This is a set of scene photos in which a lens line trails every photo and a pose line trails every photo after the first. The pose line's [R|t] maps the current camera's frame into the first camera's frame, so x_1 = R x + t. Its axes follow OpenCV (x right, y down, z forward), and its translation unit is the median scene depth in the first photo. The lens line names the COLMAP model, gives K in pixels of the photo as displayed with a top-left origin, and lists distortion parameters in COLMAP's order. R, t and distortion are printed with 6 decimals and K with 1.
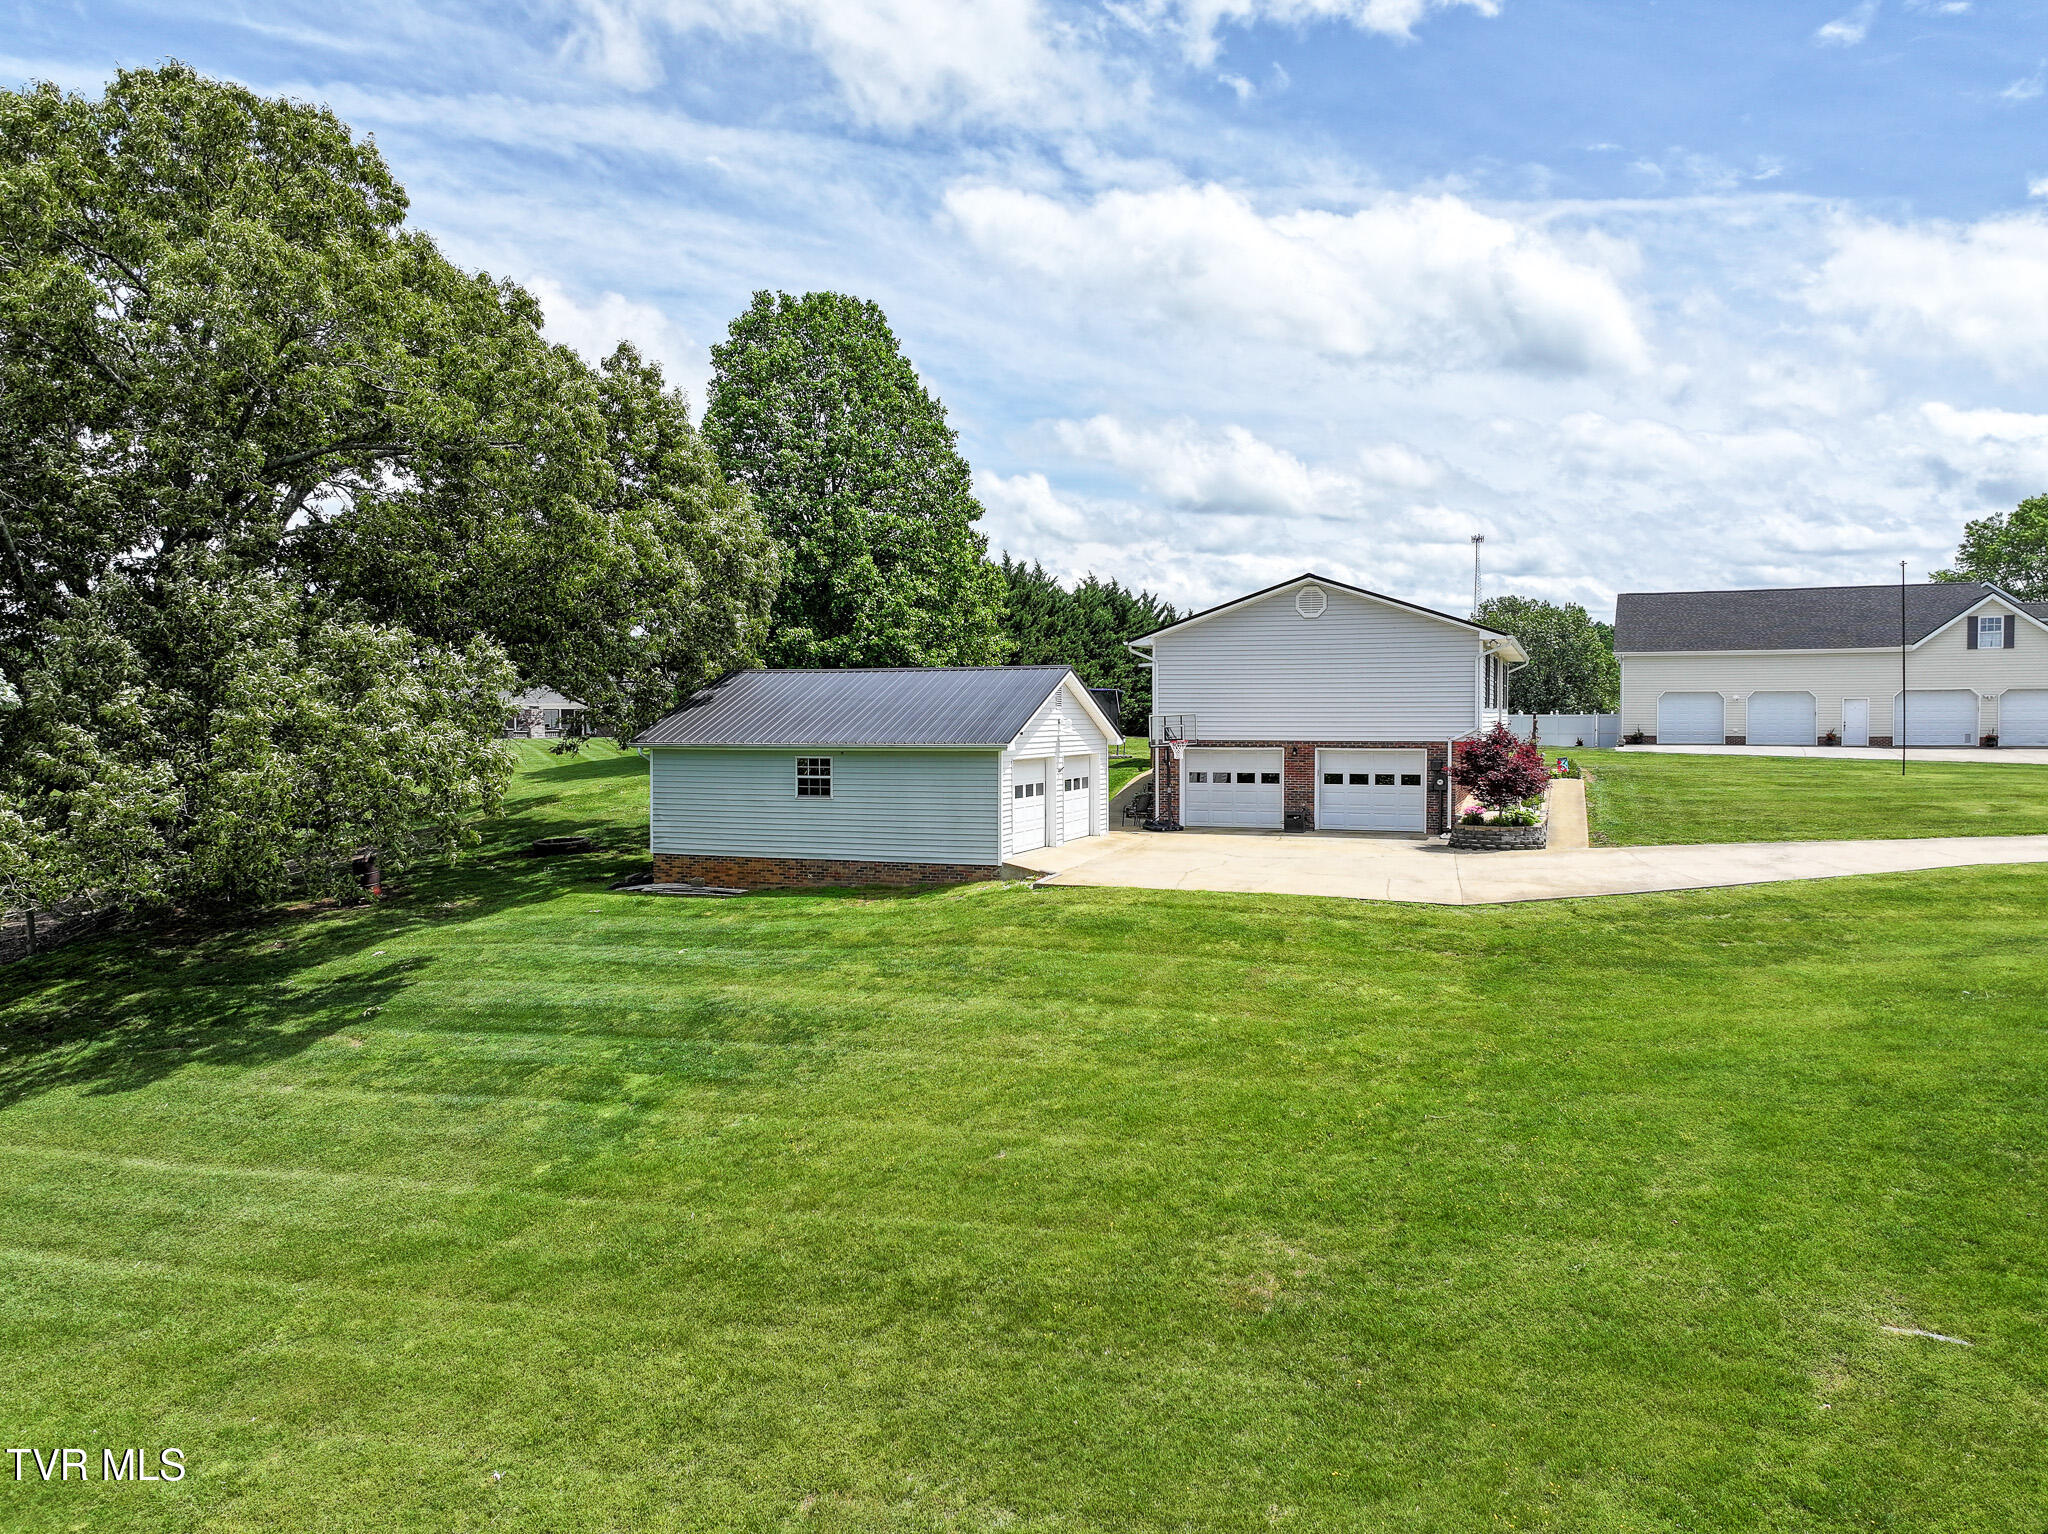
lens RADIAL K [[1441.9, 0, 1032.0], [0, 1441.9, 761.2], [0, 0, 1]] dist [0.006435, 0.007502]
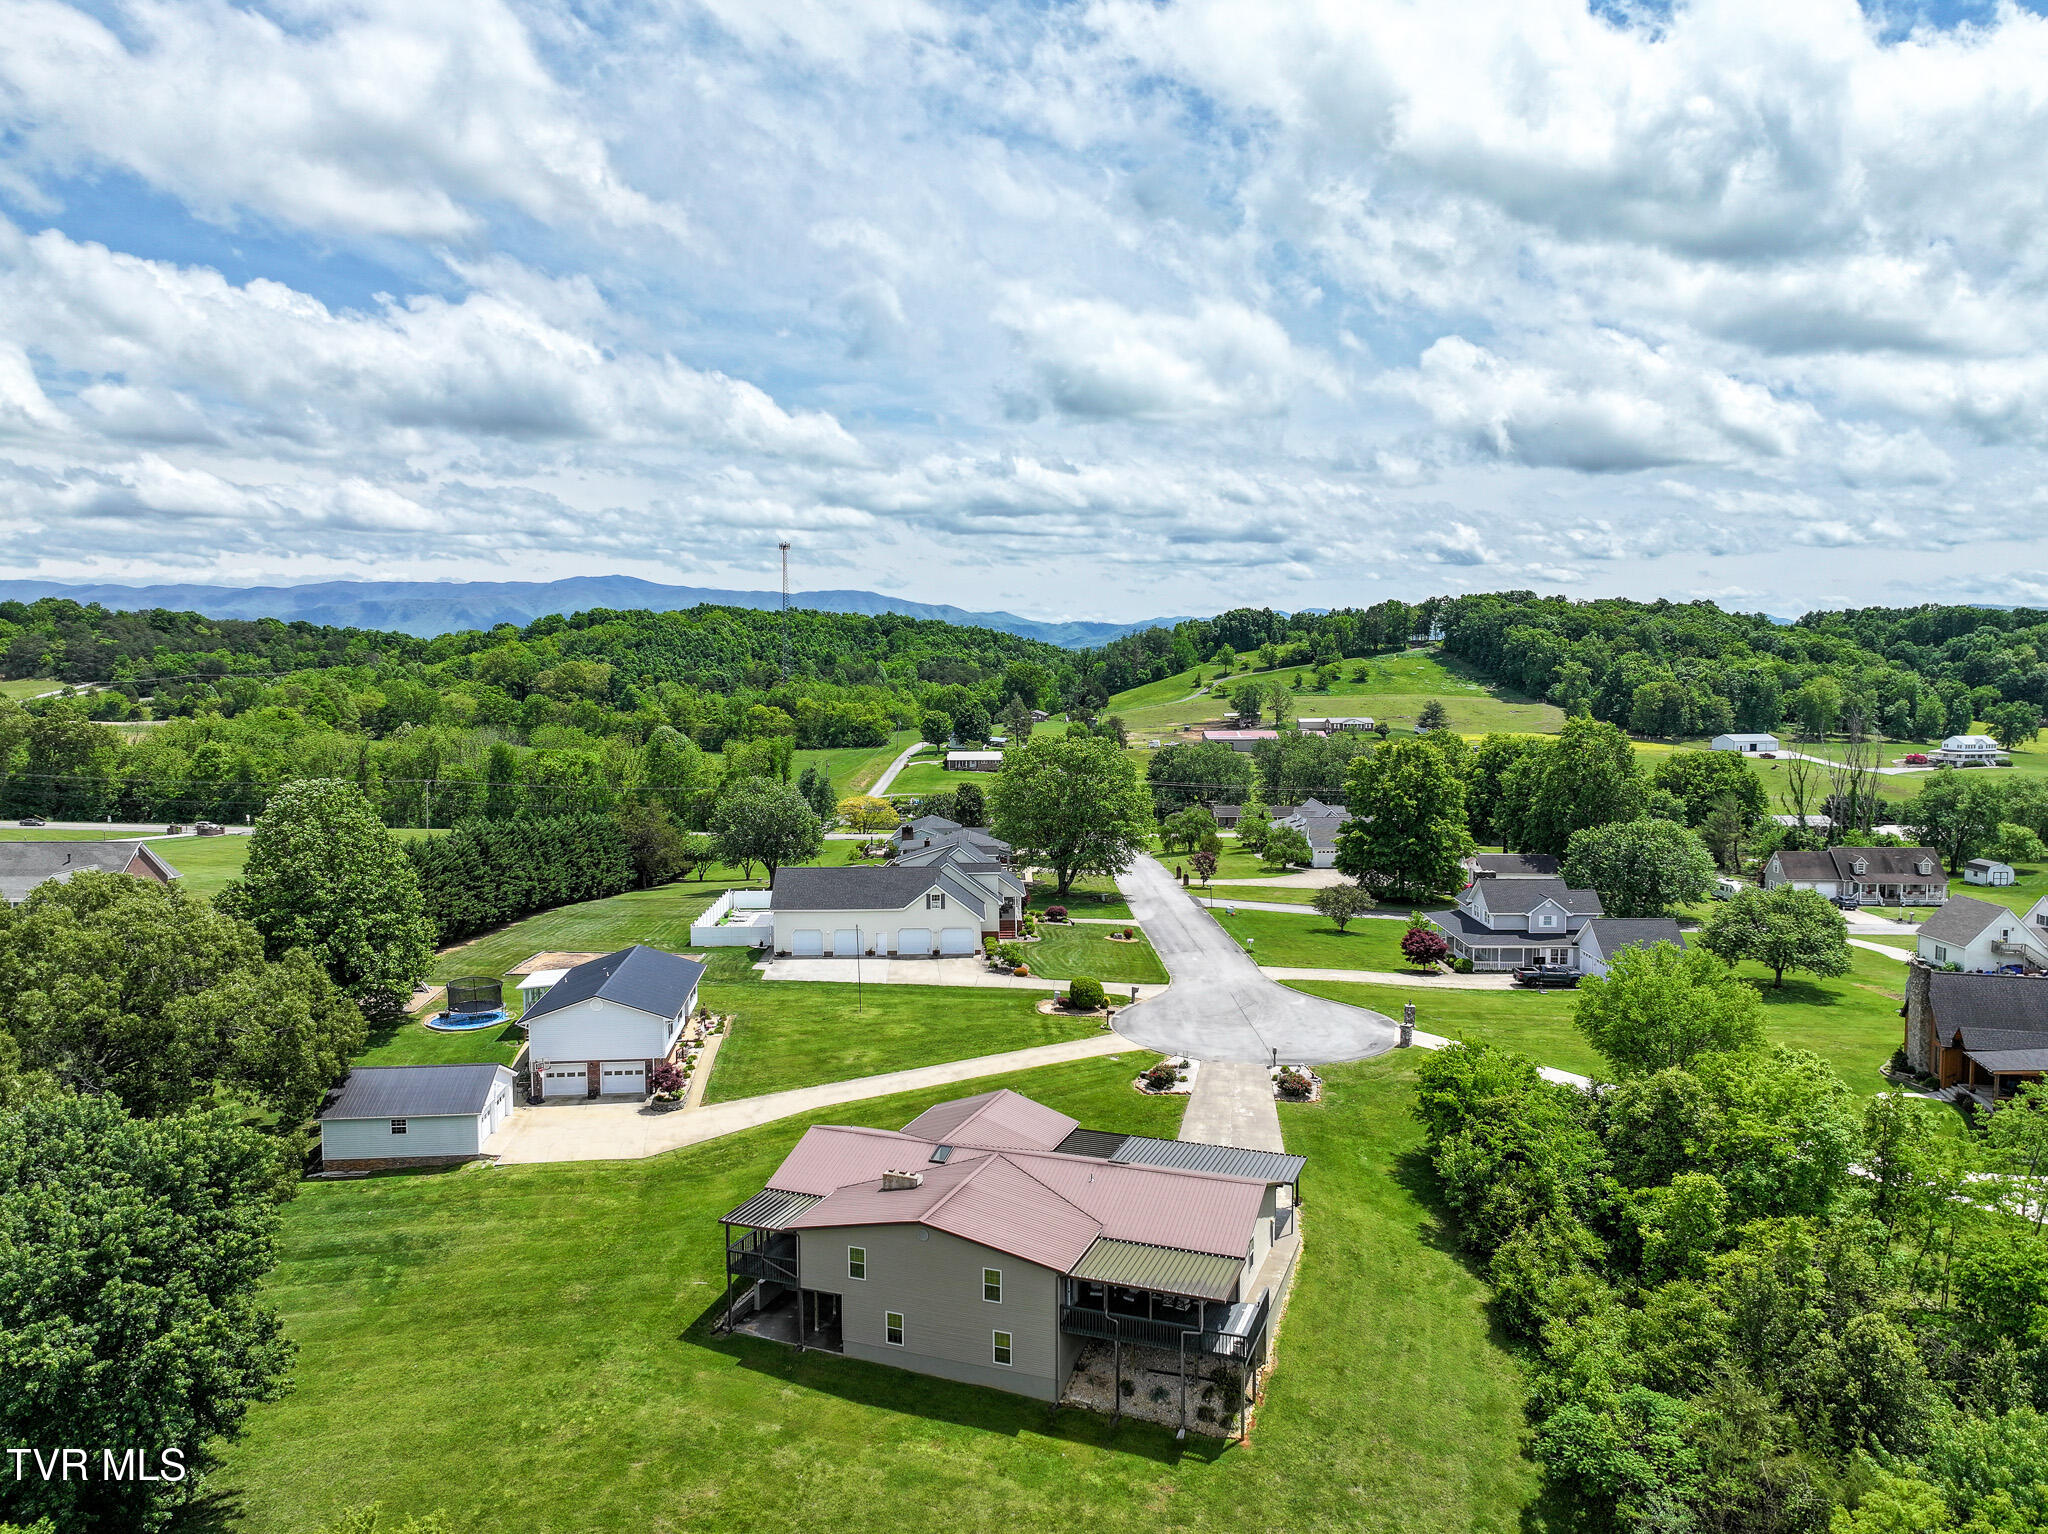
lens RADIAL K [[1441.9, 0, 1032.0], [0, 1441.9, 761.2], [0, 0, 1]] dist [0.006435, 0.007502]
pose [[0.898661, -0.030964, 0.437550, -0.309673], [0.010721, 0.998758, 0.048661, -0.964356], [-0.438513, -0.039039, 0.897877, -2.309045]]
